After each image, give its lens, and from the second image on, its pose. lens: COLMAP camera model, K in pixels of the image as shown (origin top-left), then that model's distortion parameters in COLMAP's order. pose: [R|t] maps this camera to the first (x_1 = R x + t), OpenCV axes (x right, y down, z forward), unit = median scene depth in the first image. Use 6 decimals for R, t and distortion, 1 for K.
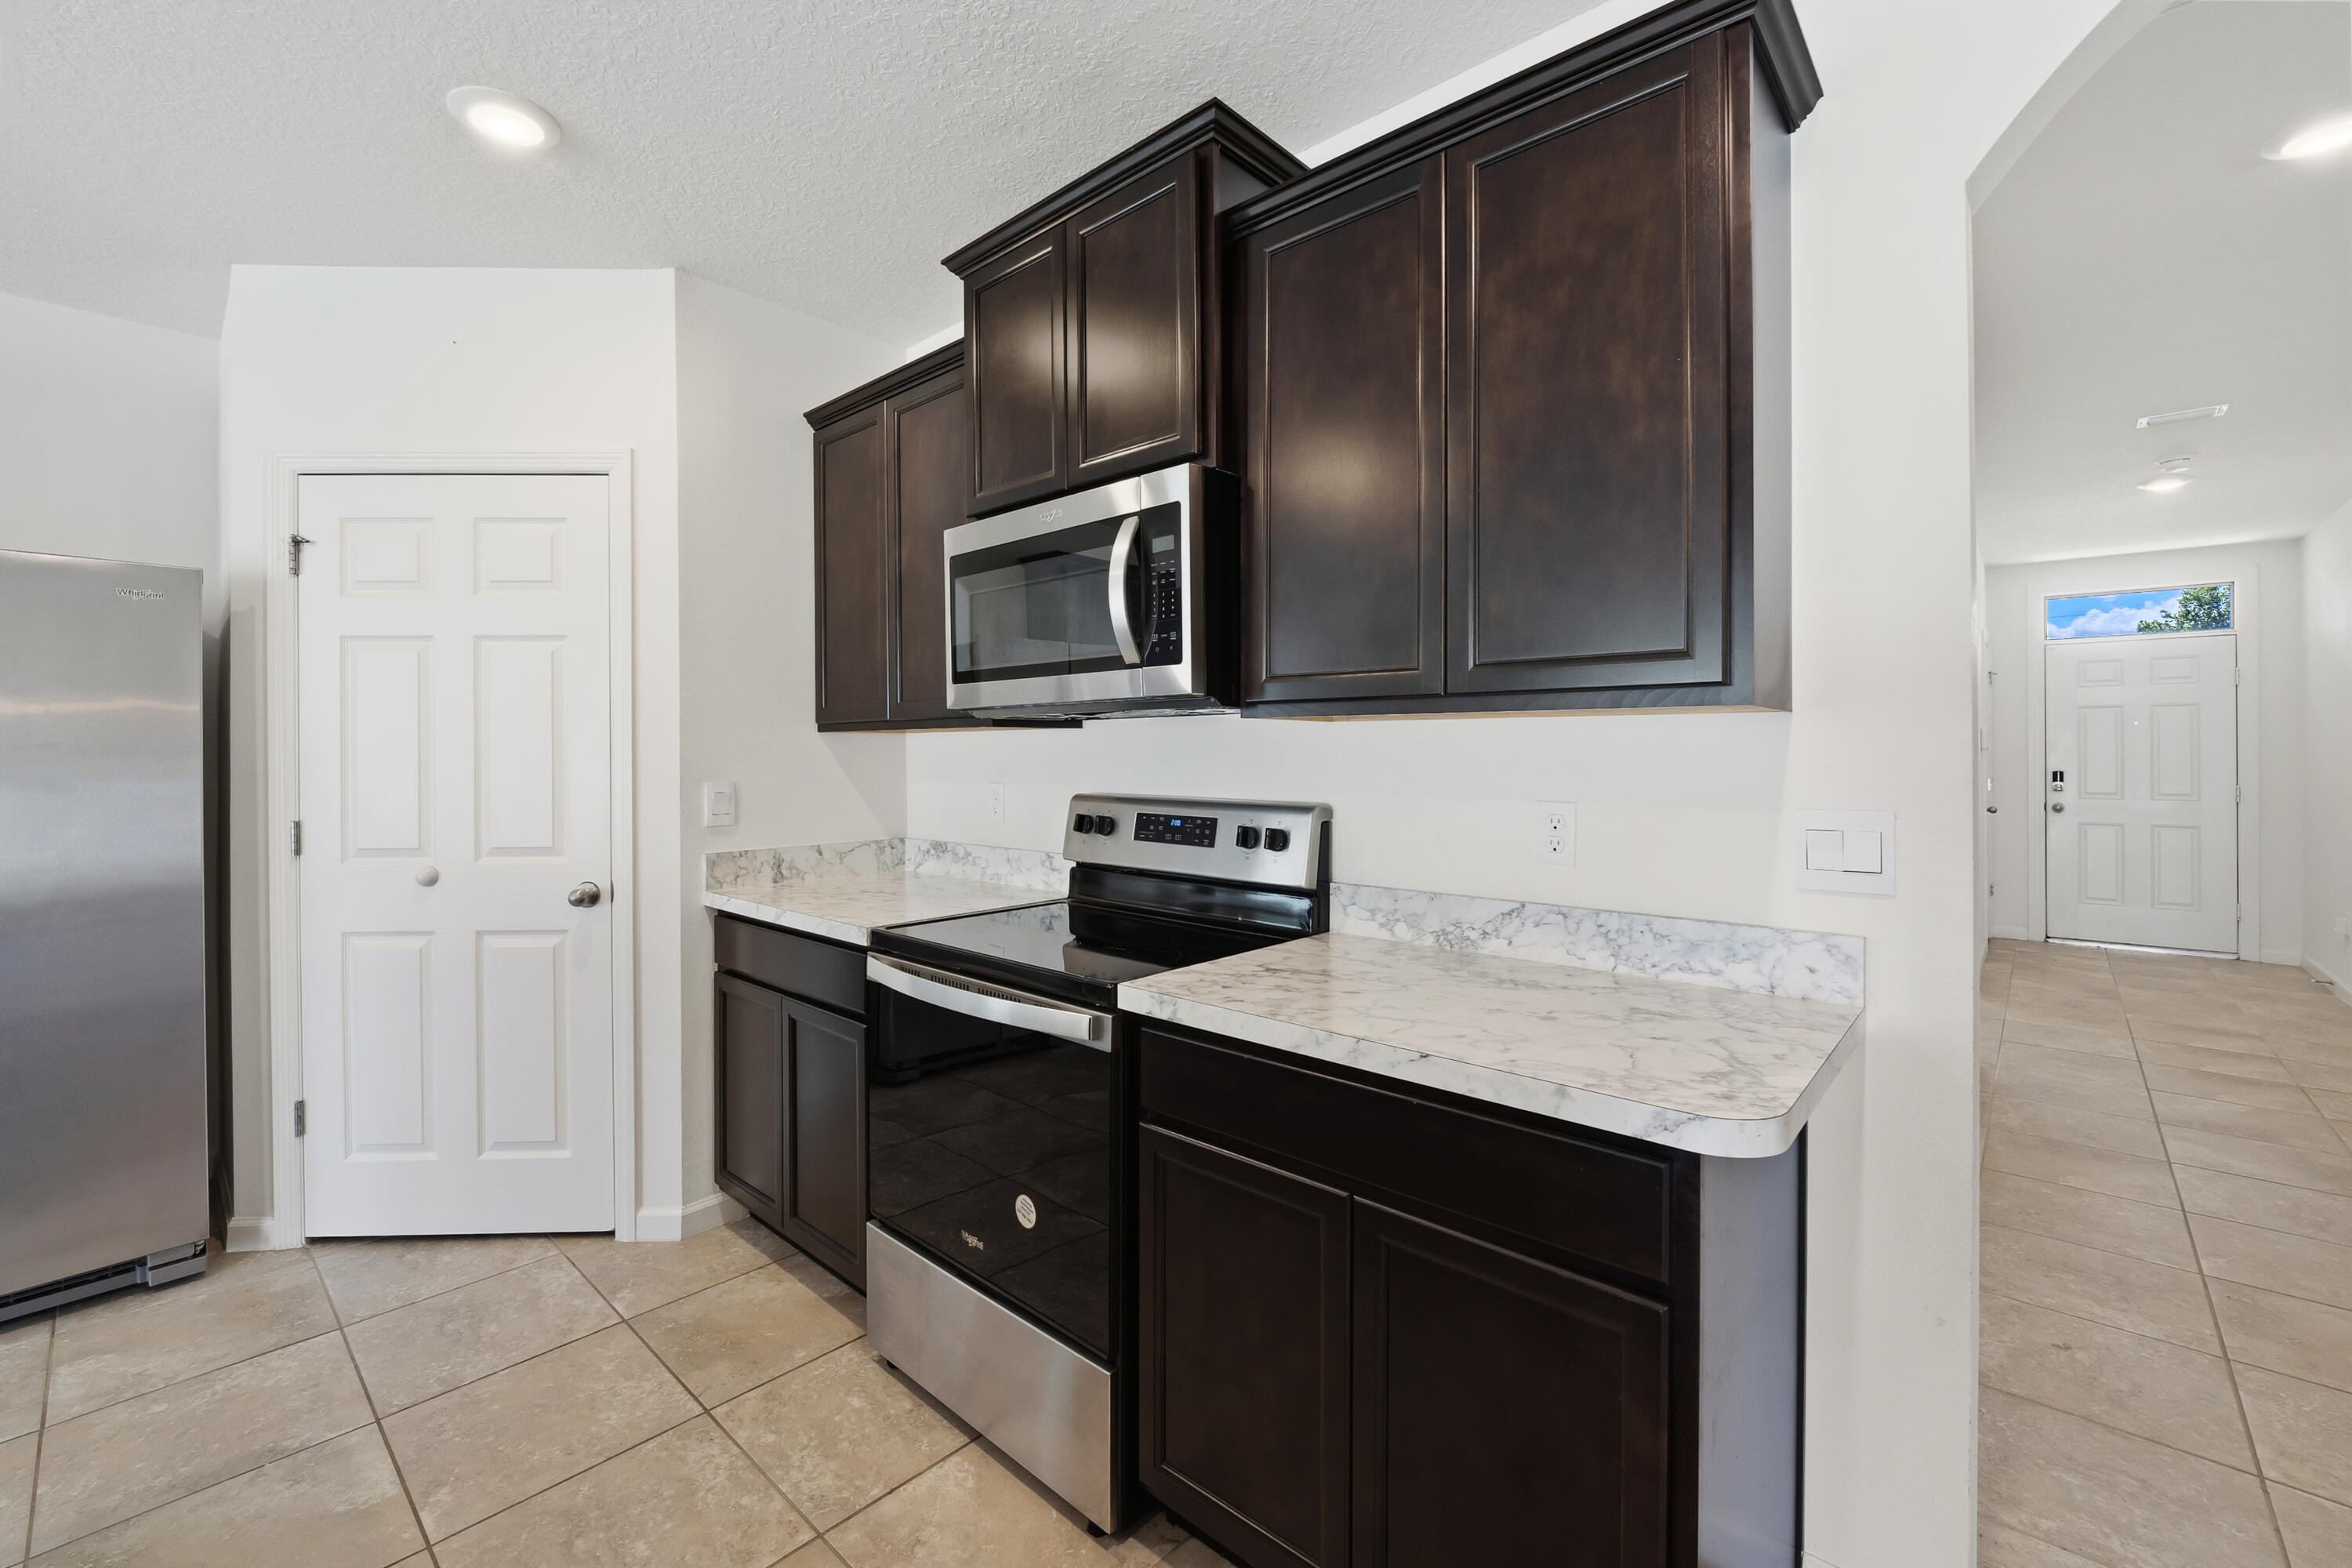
lens RADIAL K [[965.7, 0, 1164.0], [0, 965.7, 754.1], [0, 0, 1]] dist [-0.006463, -0.002121]
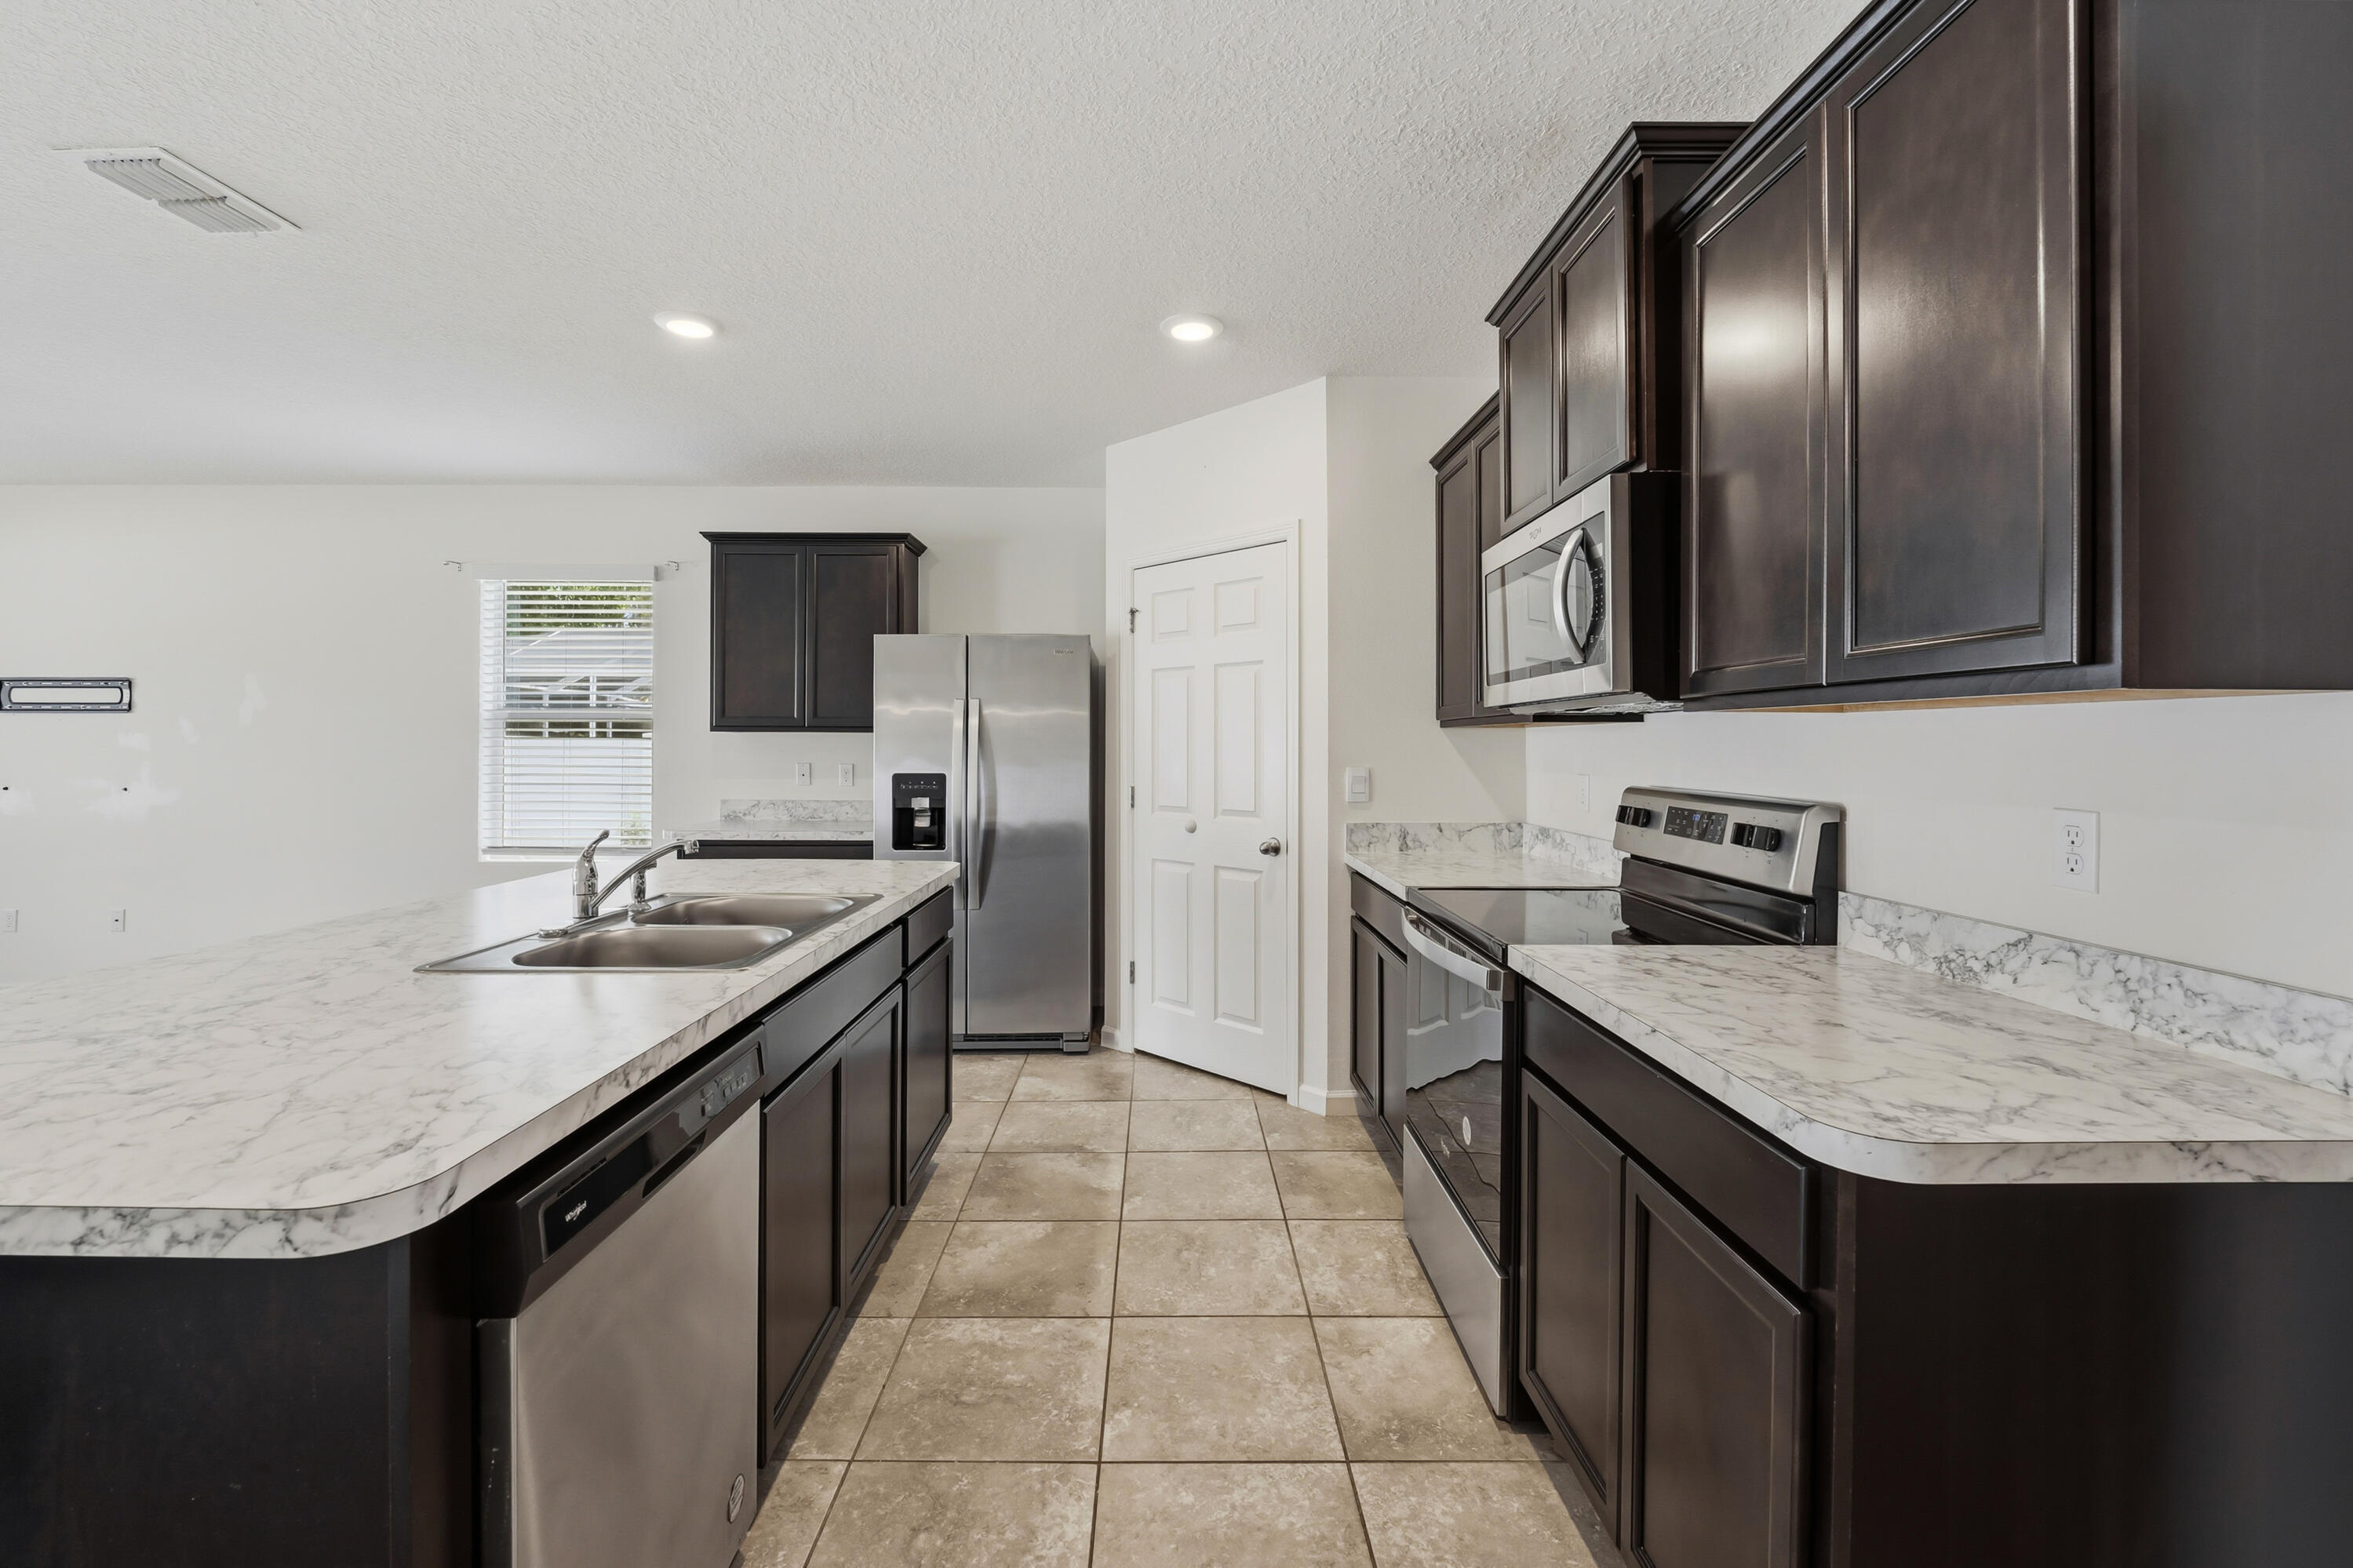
lens RADIAL K [[966.0, 0, 1166.9], [0, 966.0, 744.8], [0, 0, 1]] dist [-0.006463, -0.002121]
pose [[0.680067, 0.003576, -0.733141, 0.385814], [-0.005192, 0.999987, 0.000061, -0.000184], [0.733132, 0.003765, 0.680076, -0.067471]]
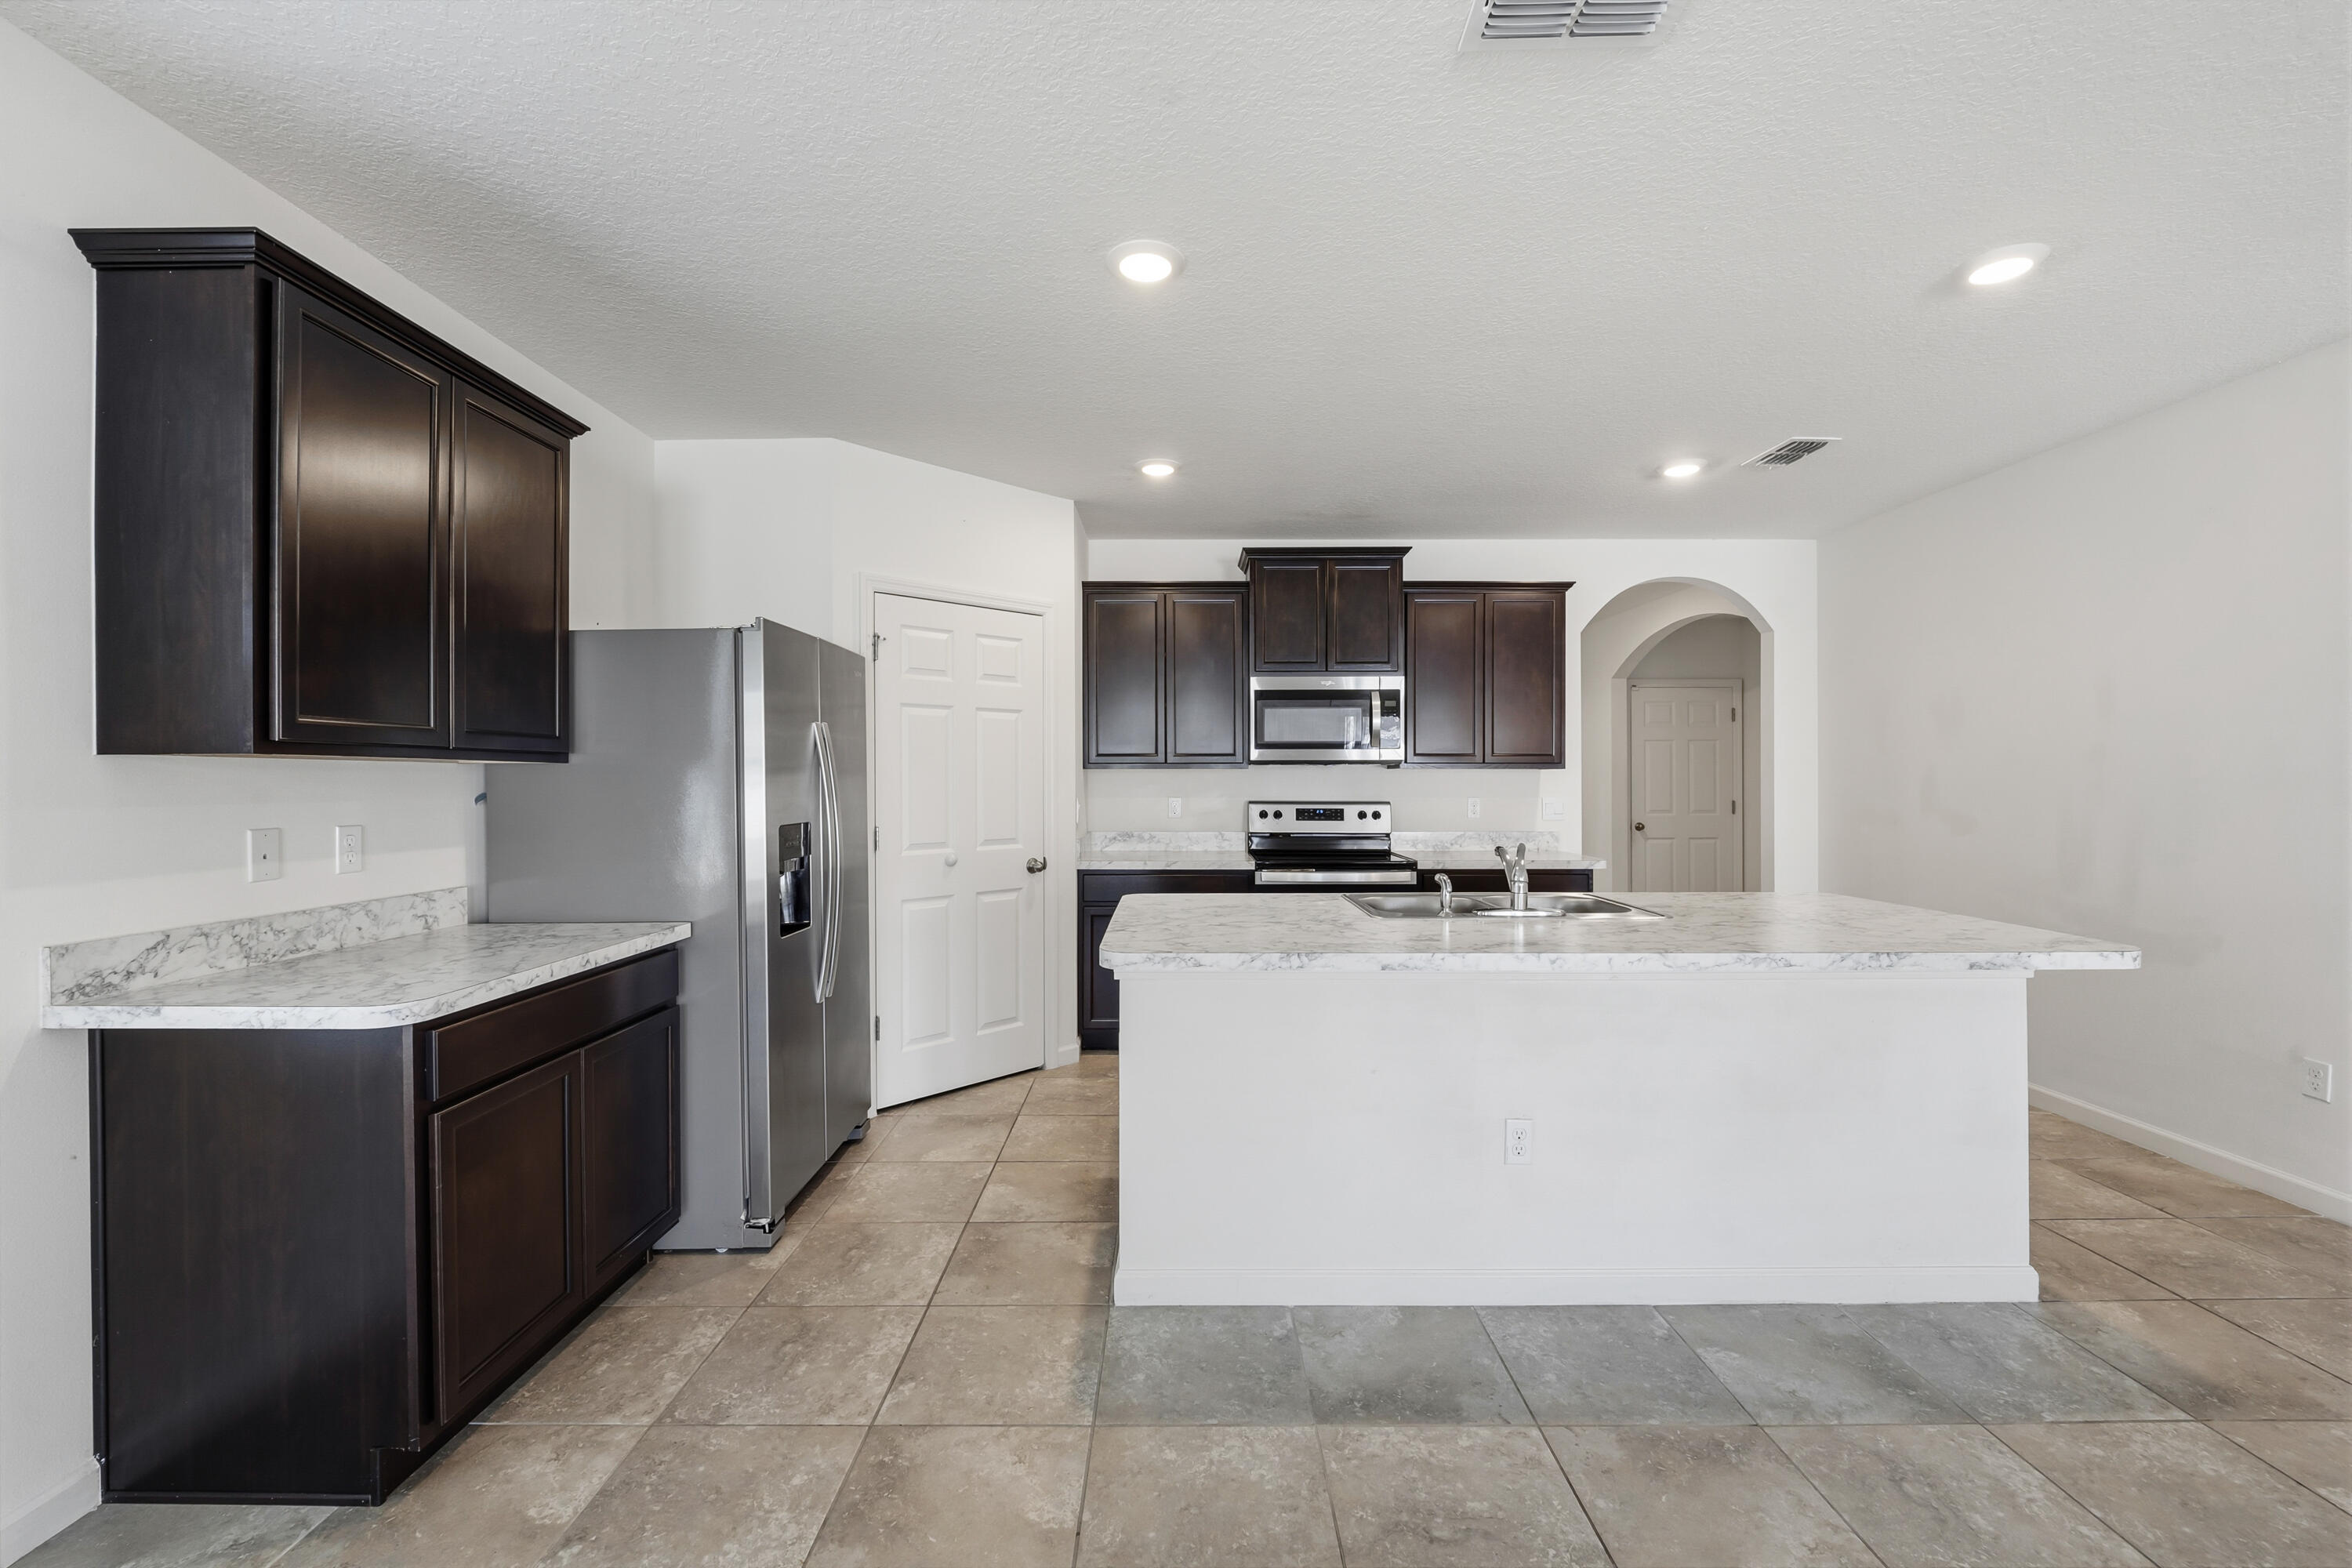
lens RADIAL K [[965.7, 0, 1175.8], [0, 965.7, 780.5], [0, 0, 1]] dist [-0.006463, -0.002121]
pose [[0.739384, 0.000573, 0.673284, -1.895408], [0.000153, 0.999999, -0.001020, -0.000226], [-0.673284, 0.000858, 0.739383, -0.494874]]
